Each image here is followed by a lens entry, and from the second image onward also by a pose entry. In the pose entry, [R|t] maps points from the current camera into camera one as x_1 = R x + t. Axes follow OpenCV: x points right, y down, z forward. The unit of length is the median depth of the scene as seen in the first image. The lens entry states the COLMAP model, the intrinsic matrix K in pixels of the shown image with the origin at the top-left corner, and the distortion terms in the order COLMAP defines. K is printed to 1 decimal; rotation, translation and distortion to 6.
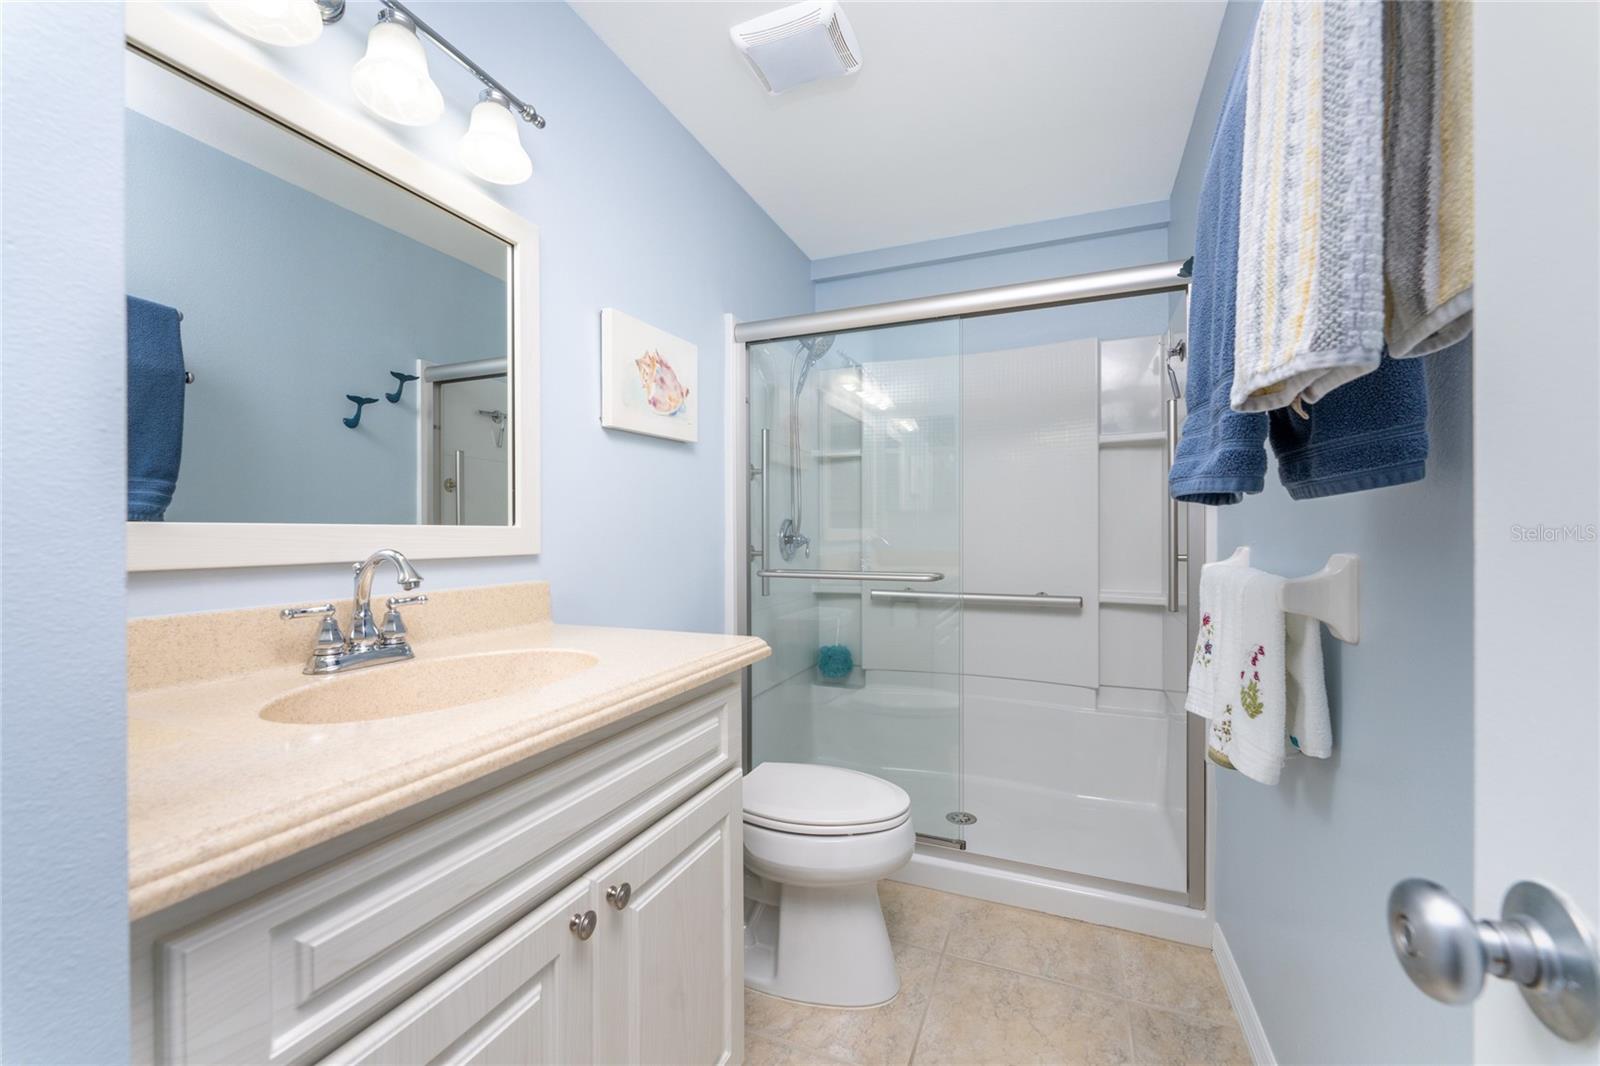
lens RADIAL K [[647.0, 0, 802.0], [0, 647.0, 542.6], [0, 0, 1]] dist [0.002758, -0.000068]
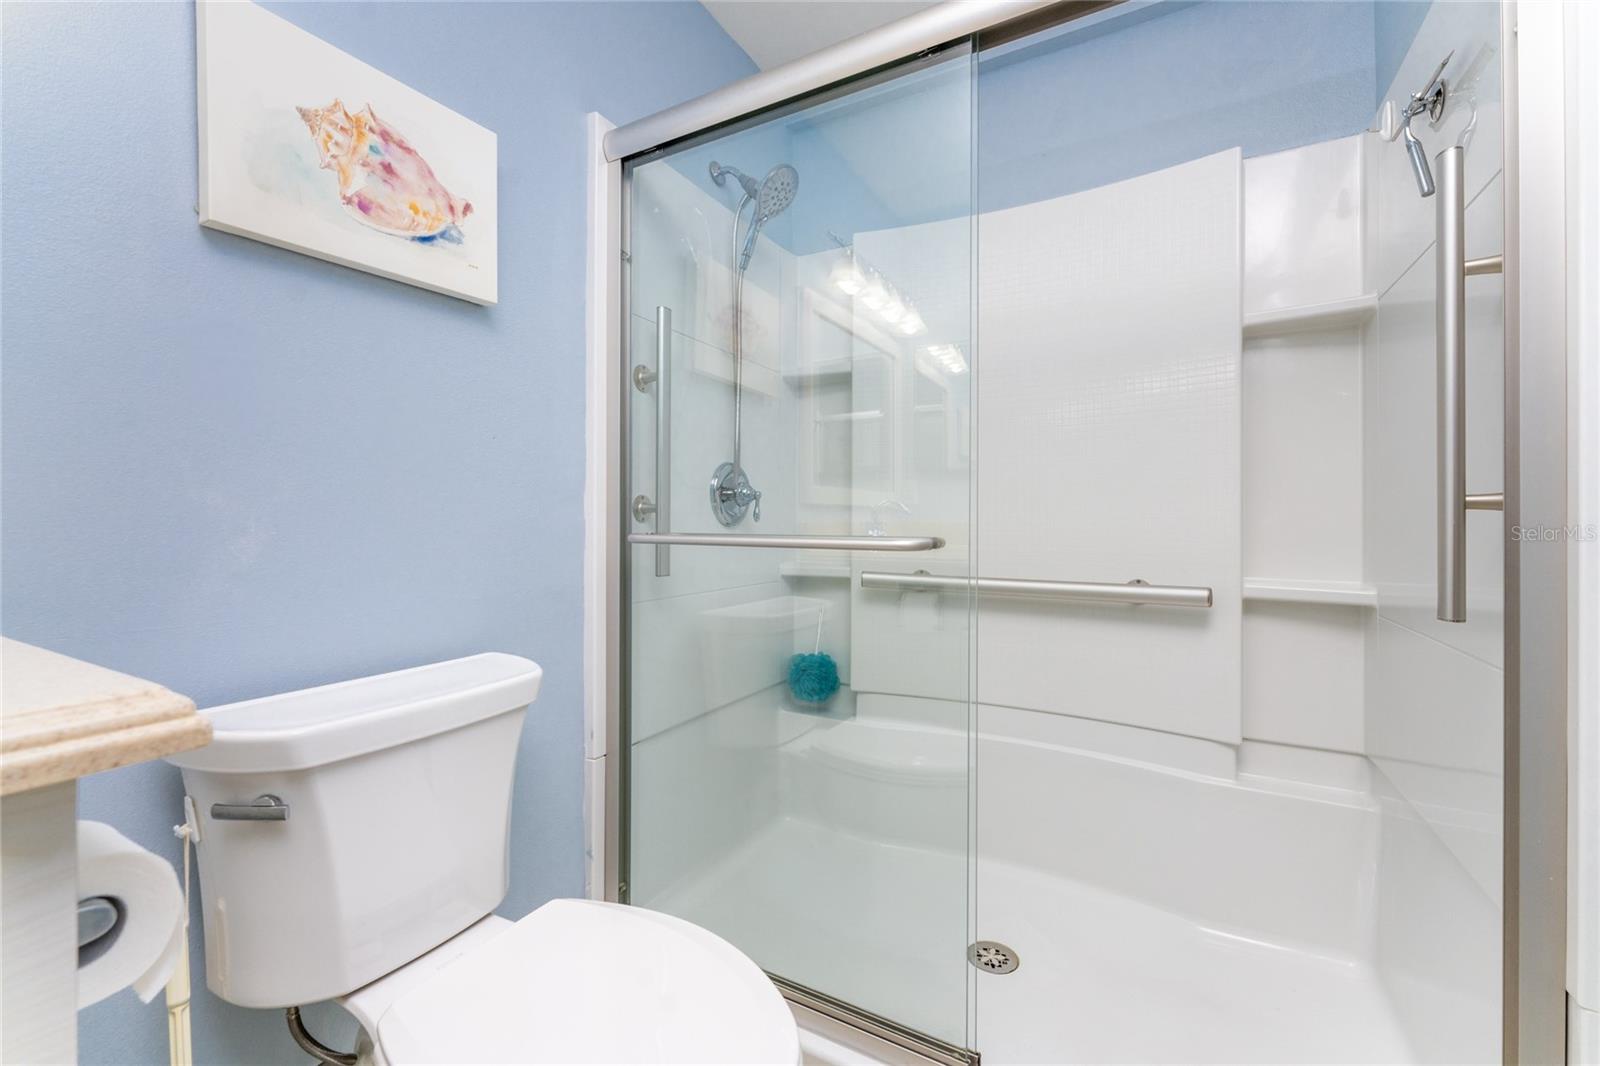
lens RADIAL K [[676.1, 0, 769.2], [0, 676.1, 528.1], [0, 0, 1]] dist [0.001182, 0.000145]
pose [[0.989731, 0.004566, -0.142872, 0.141790], [-0.004824, 0.999987, -0.001459, 0.037651], [0.142864, 0.002133, 0.989740, 0.385863]]
